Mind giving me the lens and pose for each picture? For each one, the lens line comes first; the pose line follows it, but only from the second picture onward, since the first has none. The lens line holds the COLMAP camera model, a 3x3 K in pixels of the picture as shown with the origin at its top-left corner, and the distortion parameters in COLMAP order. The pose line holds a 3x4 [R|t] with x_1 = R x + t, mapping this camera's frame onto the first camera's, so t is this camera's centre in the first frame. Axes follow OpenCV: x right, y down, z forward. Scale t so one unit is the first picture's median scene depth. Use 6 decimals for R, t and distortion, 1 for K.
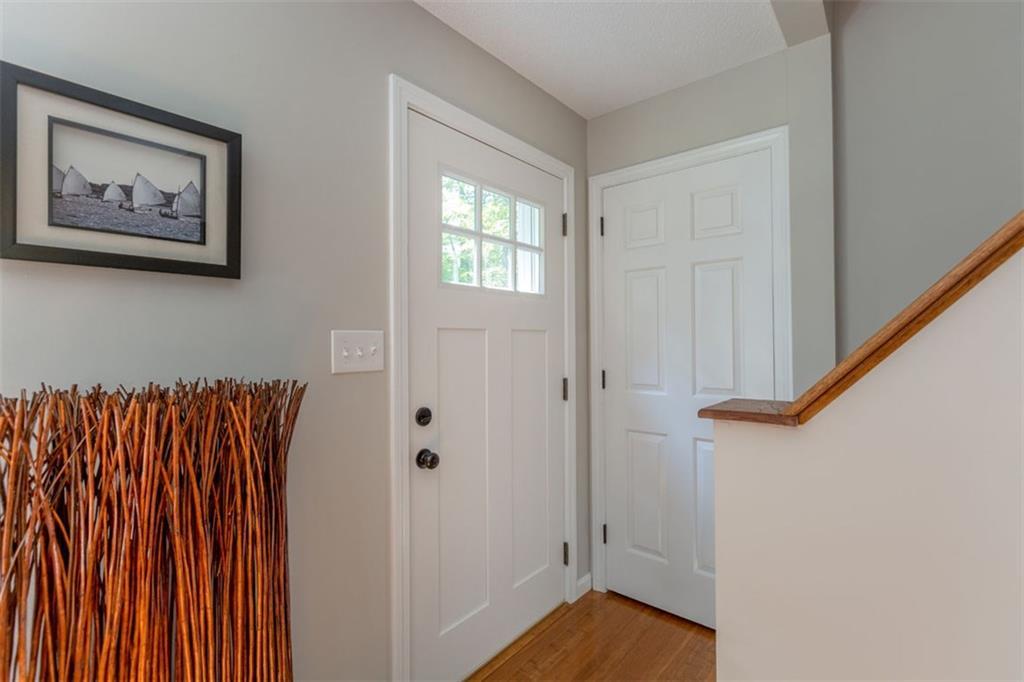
lens RADIAL K [[465.7, 0, 513.7], [0, 465.7, 341.5], [0, 0, 1]] dist [0.001048, -0.000085]
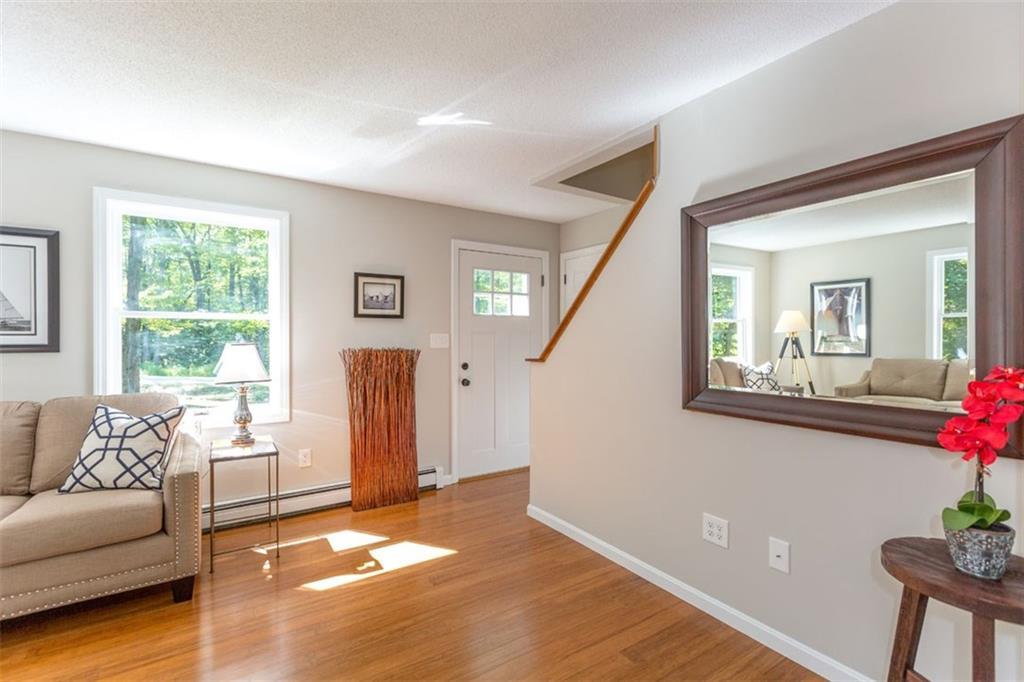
lens RADIAL K [[465.7, 0, 510.7], [0, 465.7, 338.2], [0, 0, 1]] dist [0.001048, -0.000085]
pose [[0.961426, 0.013938, -0.274711, 0.866469], [-0.012087, 0.999891, 0.008431, -0.021382], [0.274798, -0.004785, 0.961490, -1.615132]]
